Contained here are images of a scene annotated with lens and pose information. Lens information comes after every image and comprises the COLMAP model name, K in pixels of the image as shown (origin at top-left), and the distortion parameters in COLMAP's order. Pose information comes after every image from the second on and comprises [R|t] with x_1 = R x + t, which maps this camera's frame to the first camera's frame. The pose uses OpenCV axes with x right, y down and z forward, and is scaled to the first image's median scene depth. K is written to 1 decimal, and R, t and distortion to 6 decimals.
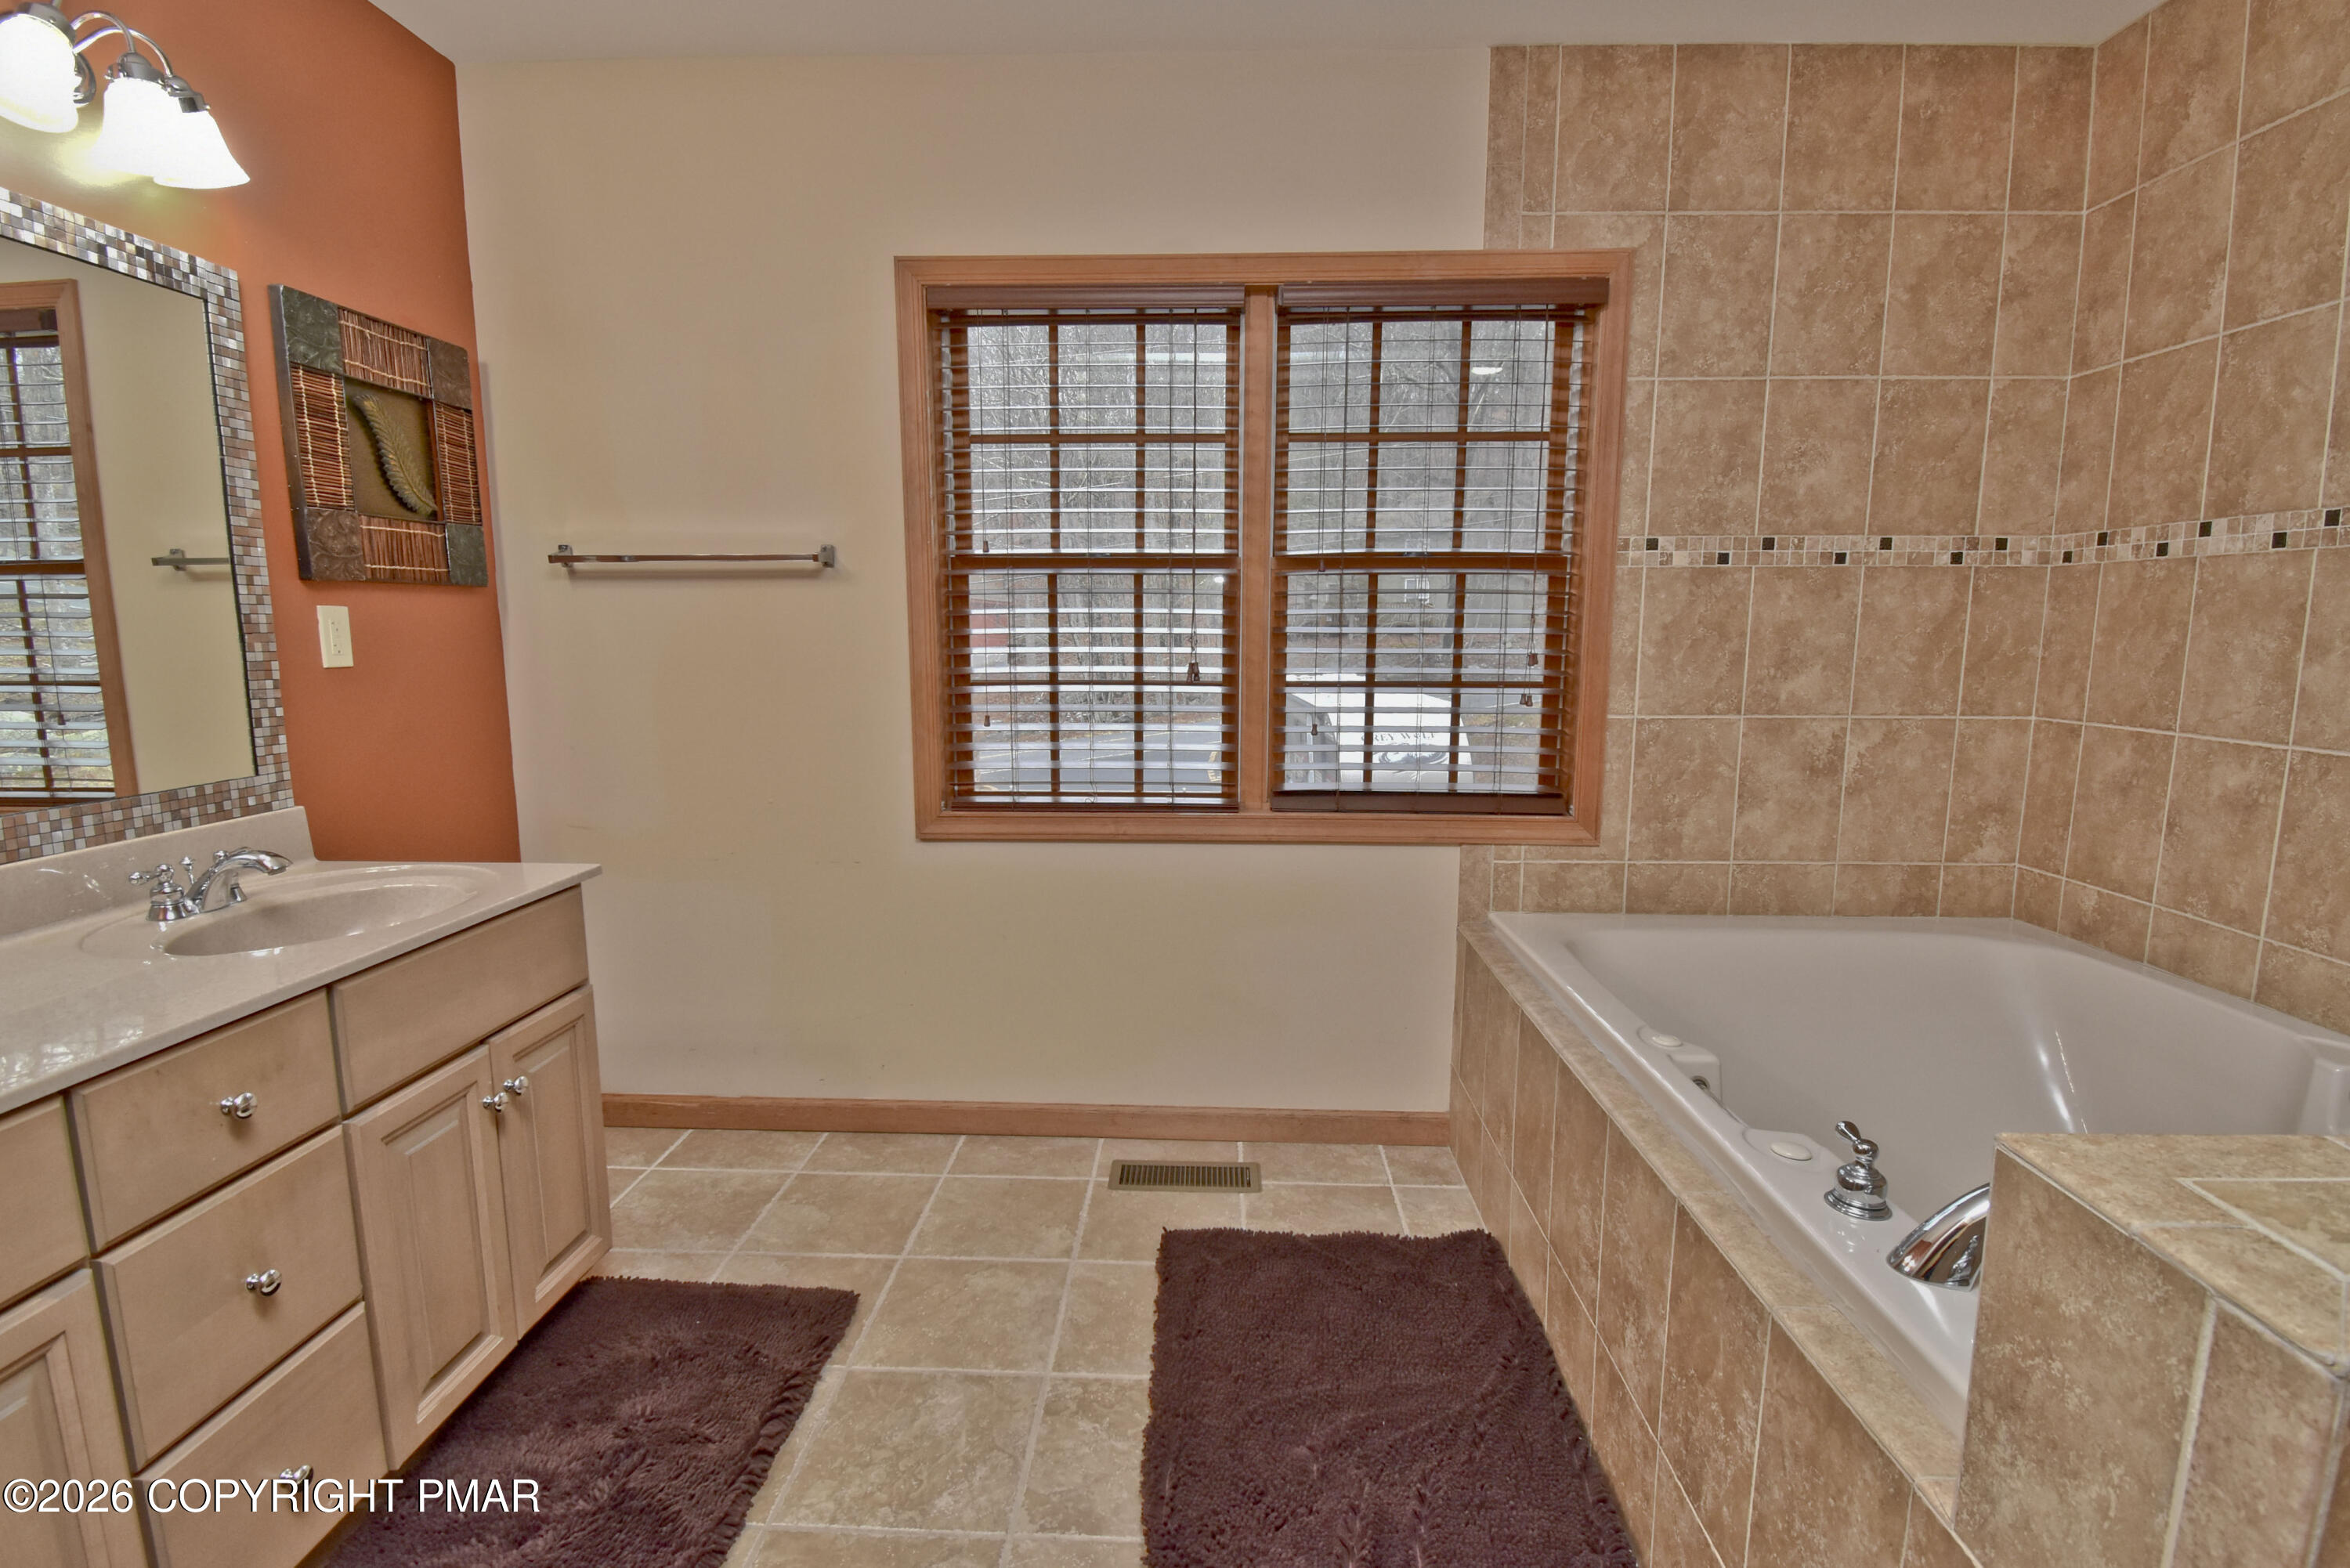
lens RADIAL K [[1110.1, 0, 1186.9], [0, 1110.1, 800.2], [0, 0, 1]] dist [0.007586, -0.017627]
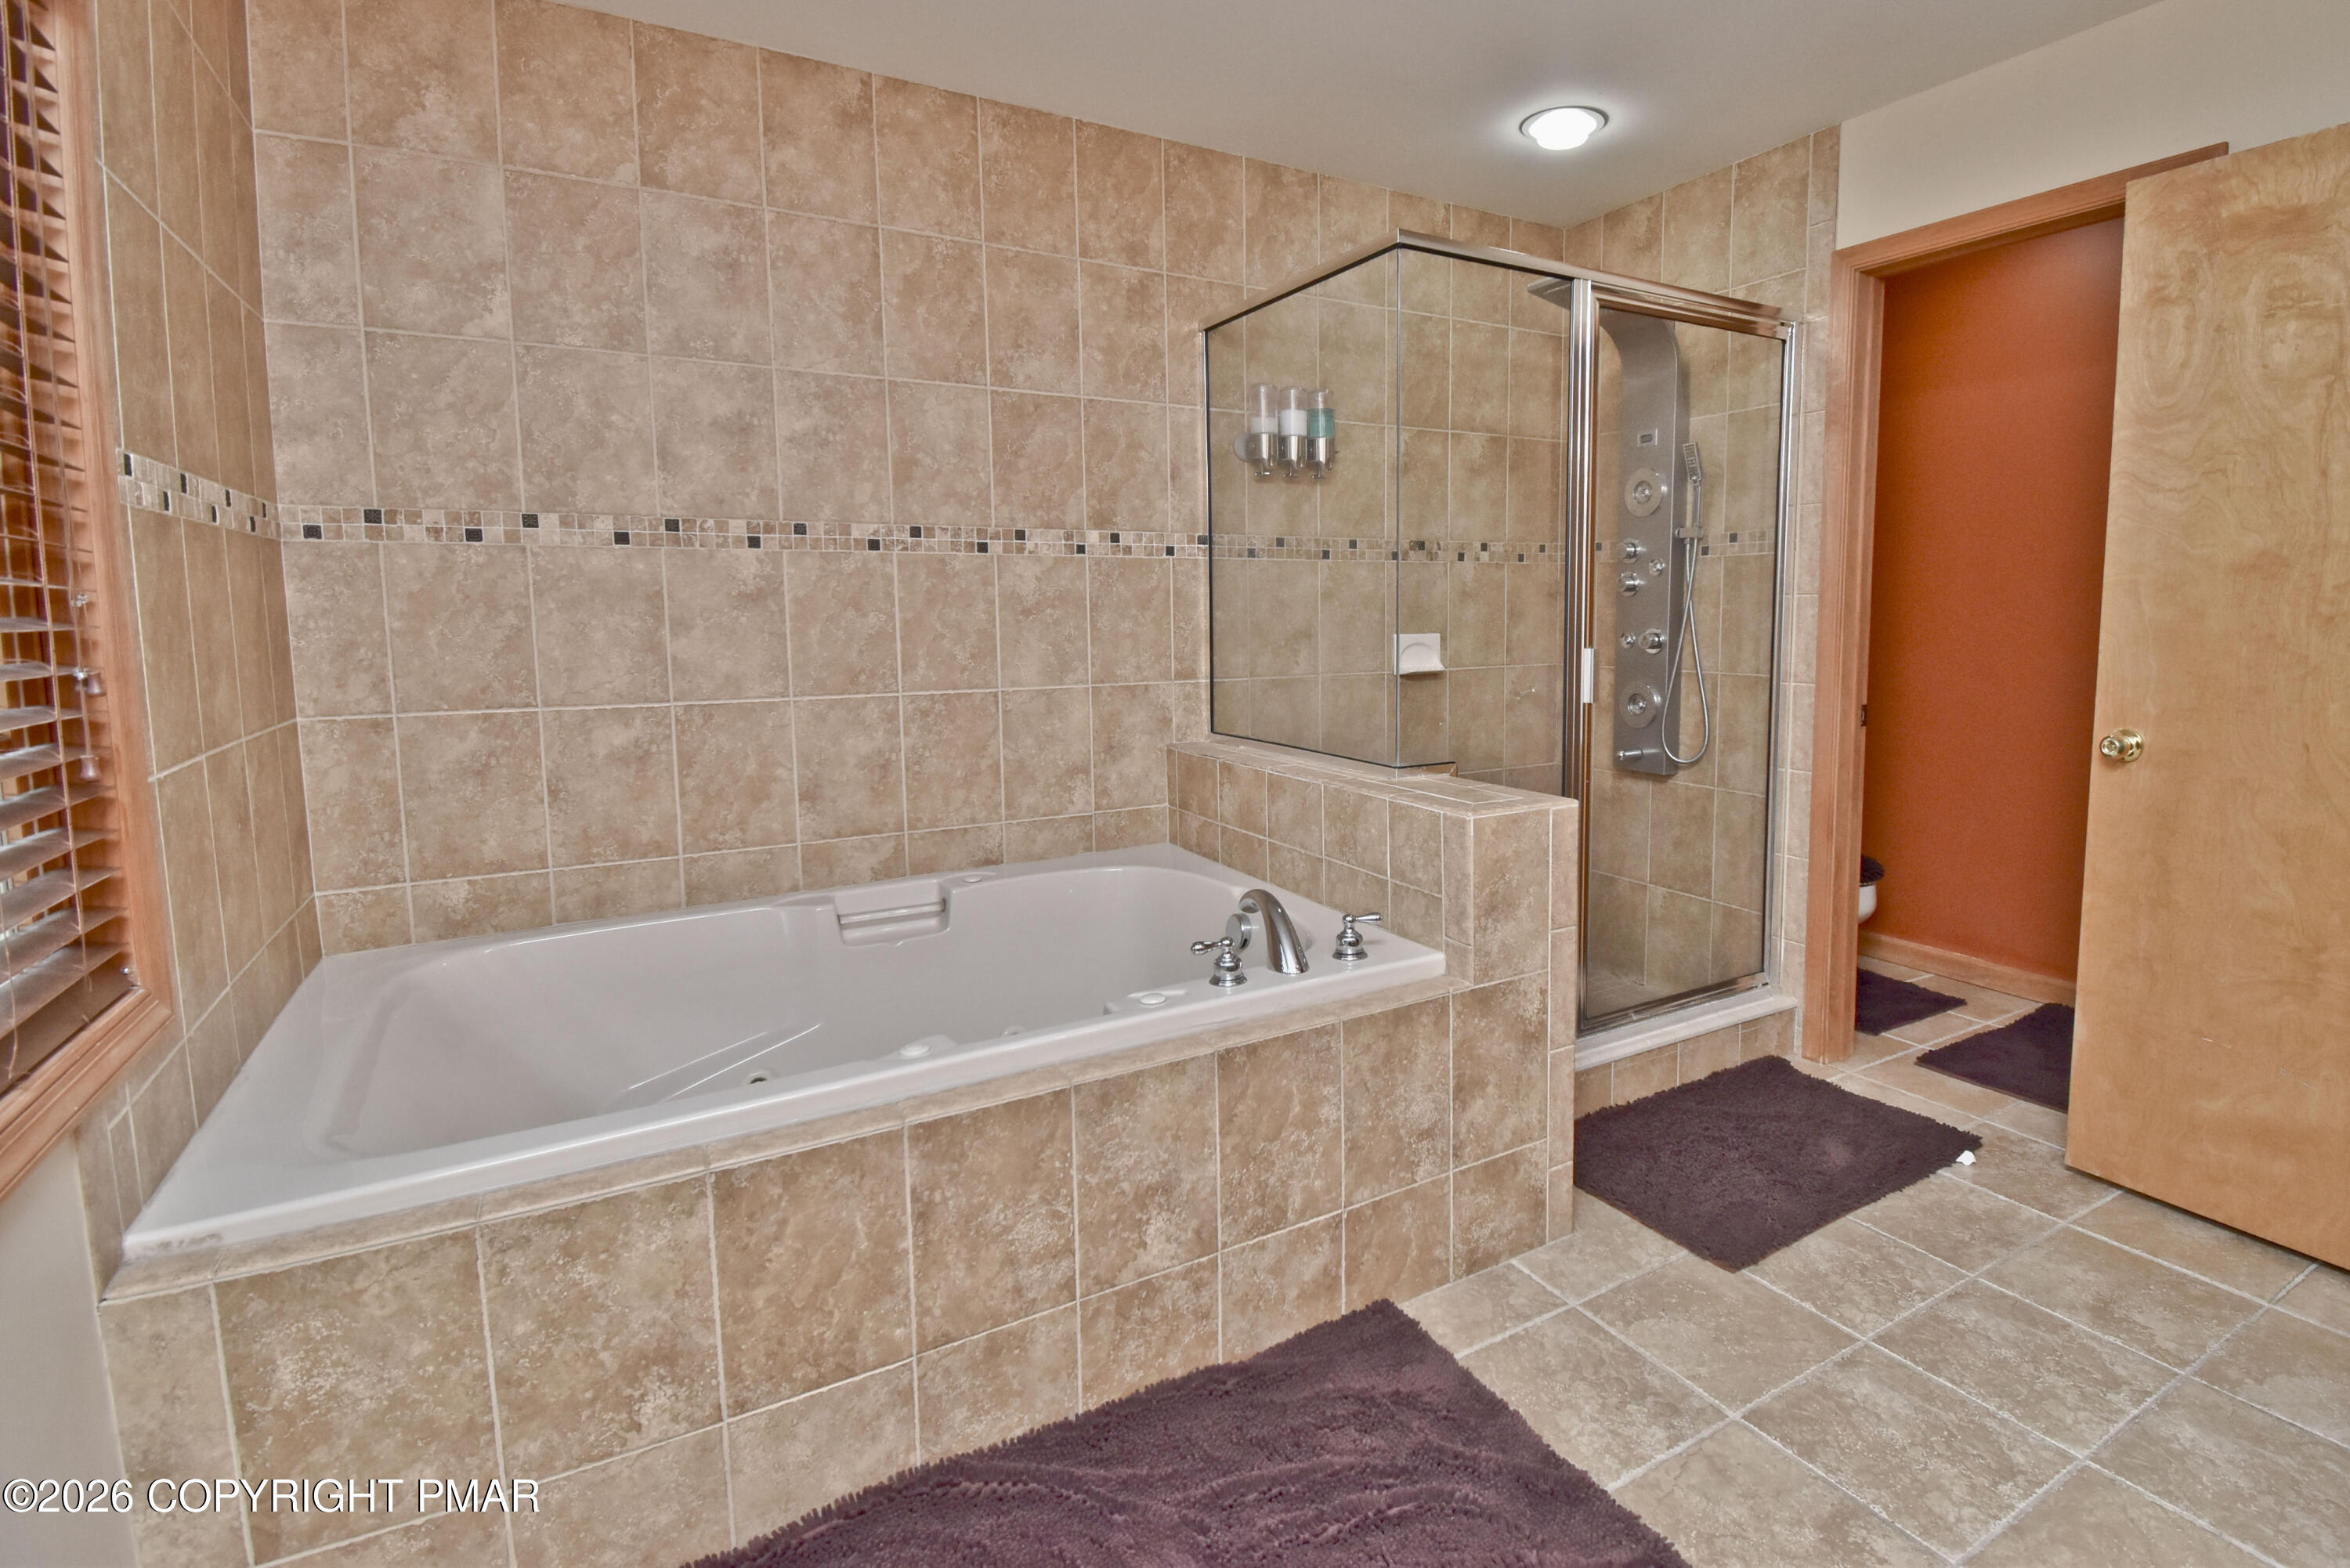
lens RADIAL K [[1110.1, 0, 1296.3], [0, 1110.1, 719.7], [0, 0, 1]] dist [0.007586, -0.017627]
pose [[-0.552261, -0.078610, 0.829957, -0.376165], [0.131678, 0.974822, 0.179951, -0.135906], [-0.823206, 0.208667, -0.528005, 0.891996]]
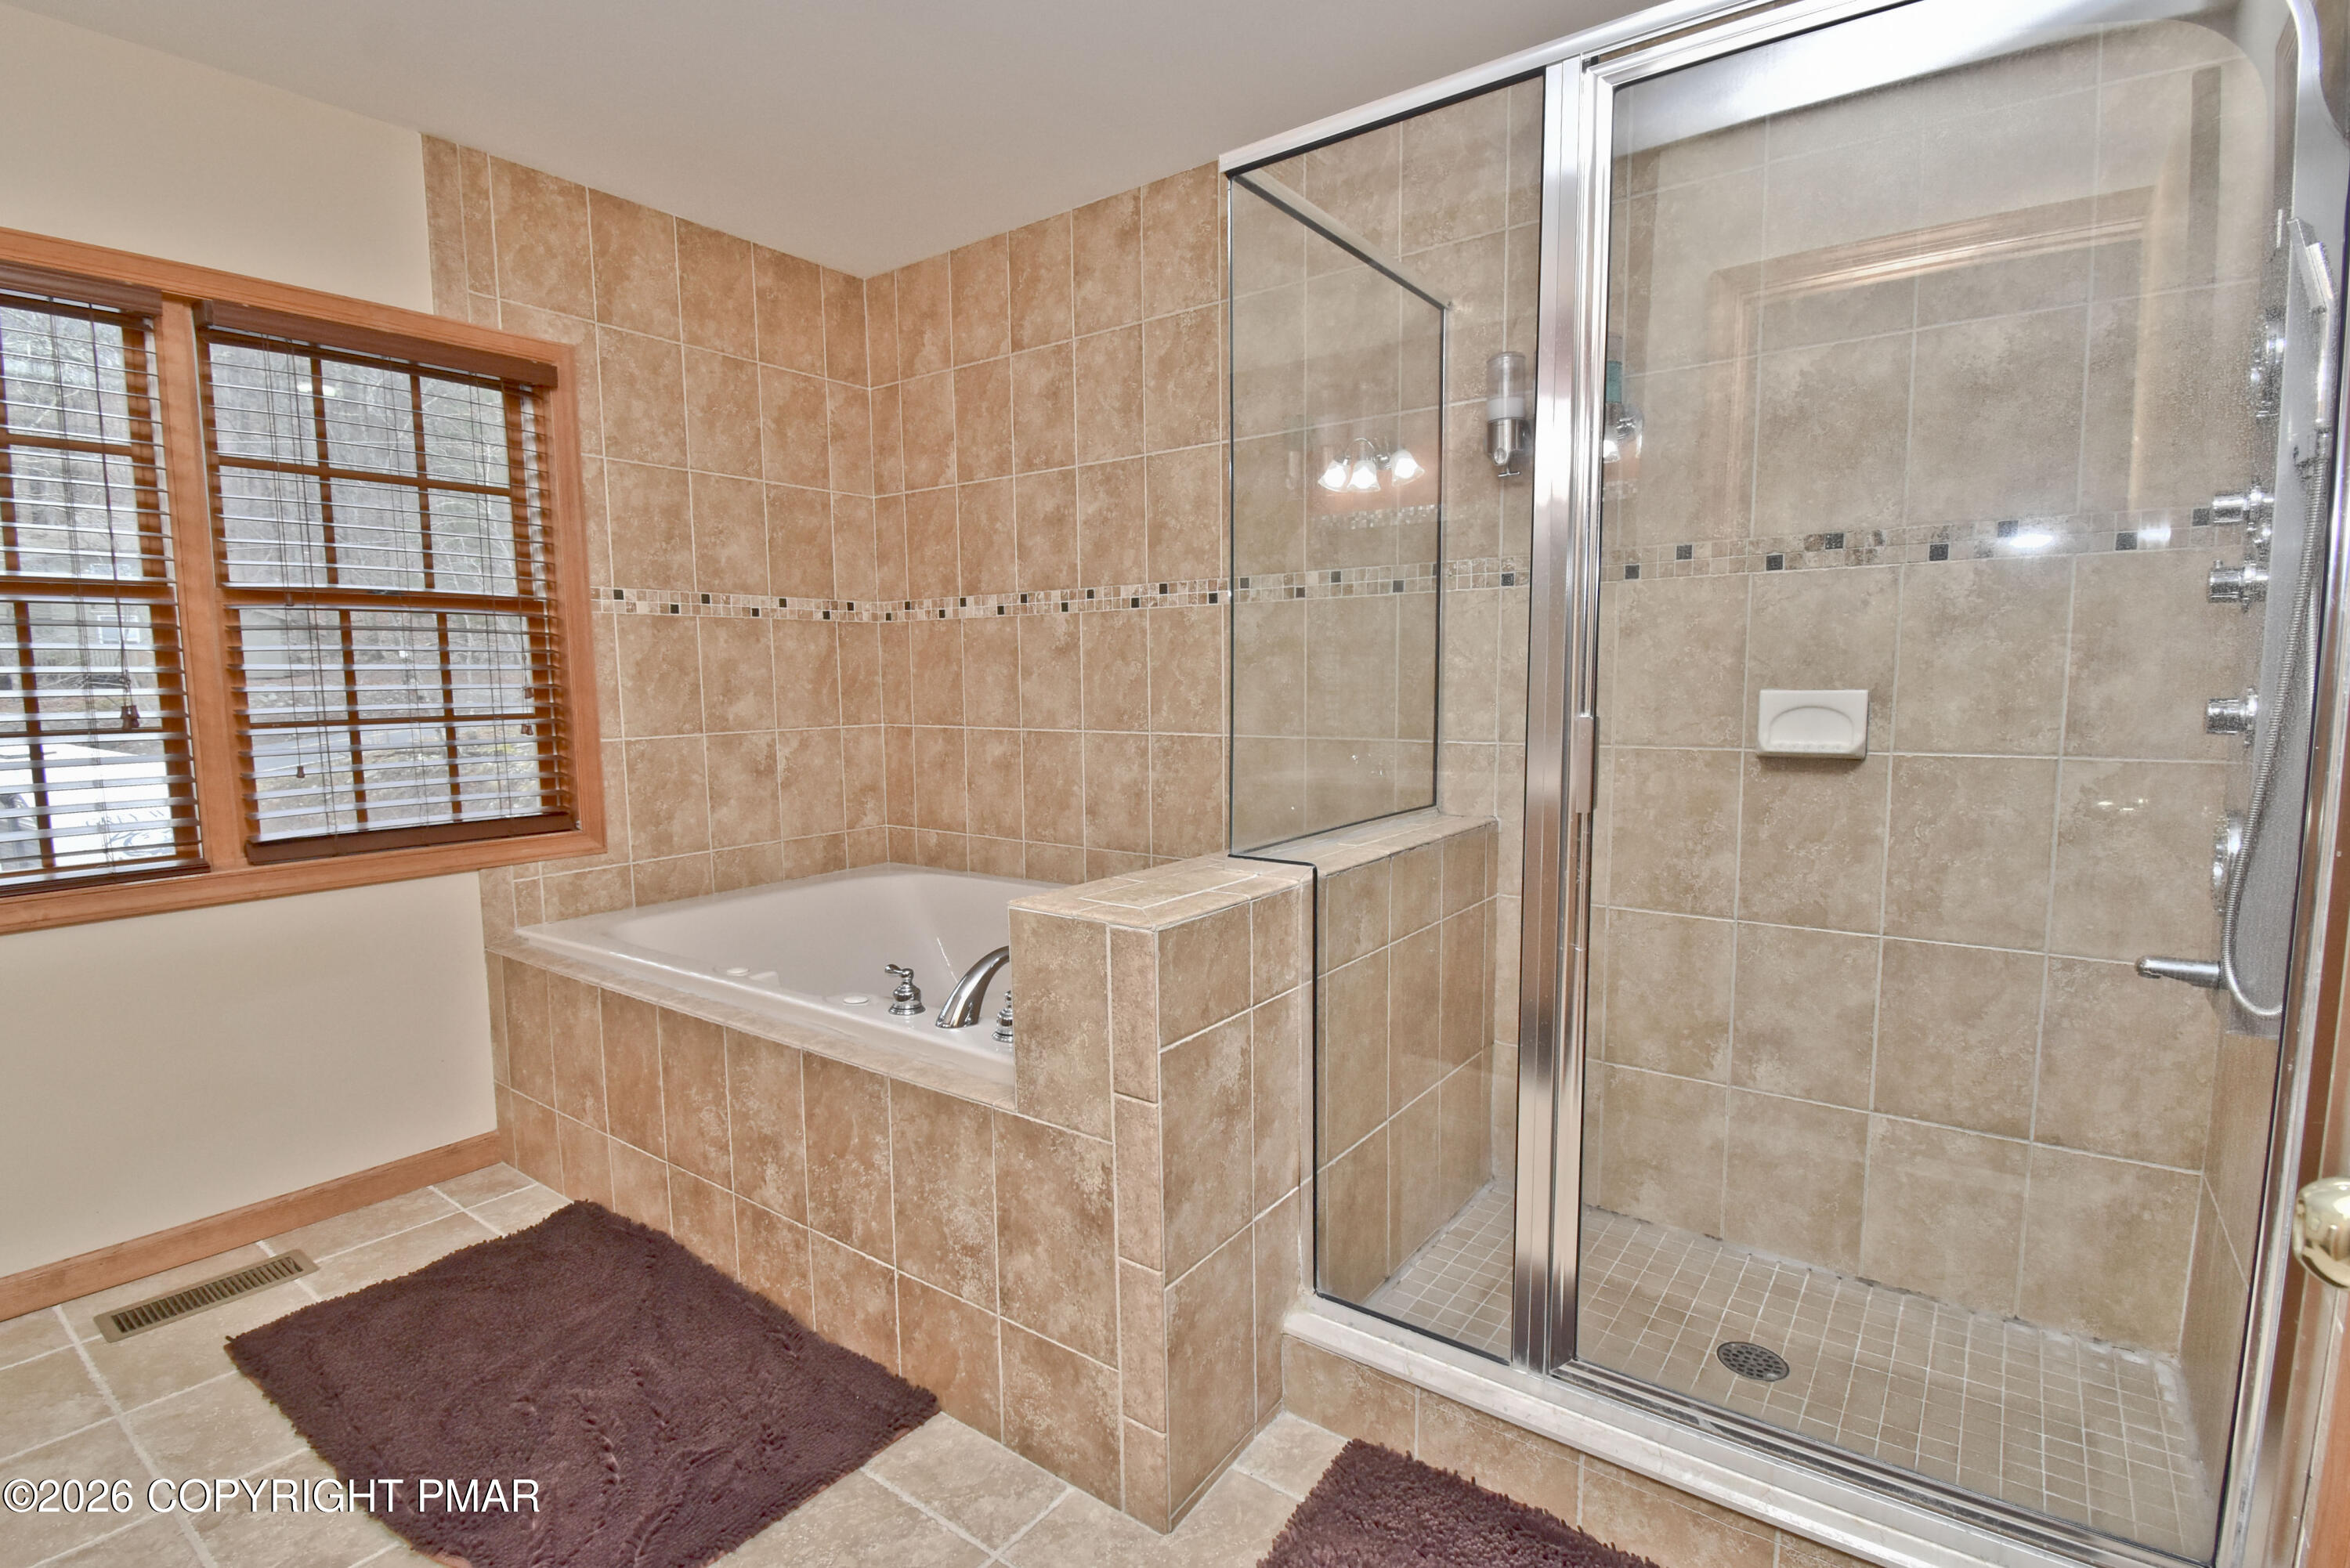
lens RADIAL K [[1110.1, 0, 1153.1], [0, 1110.1, 790.6], [0, 0, 1]] dist [0.007586, -0.017627]
pose [[0.569137, -0.093751, 0.816881, -0.262674], [0.135068, 0.990643, 0.019588, 0.034214], [-0.811073, 0.099186, 0.576474, -0.140522]]
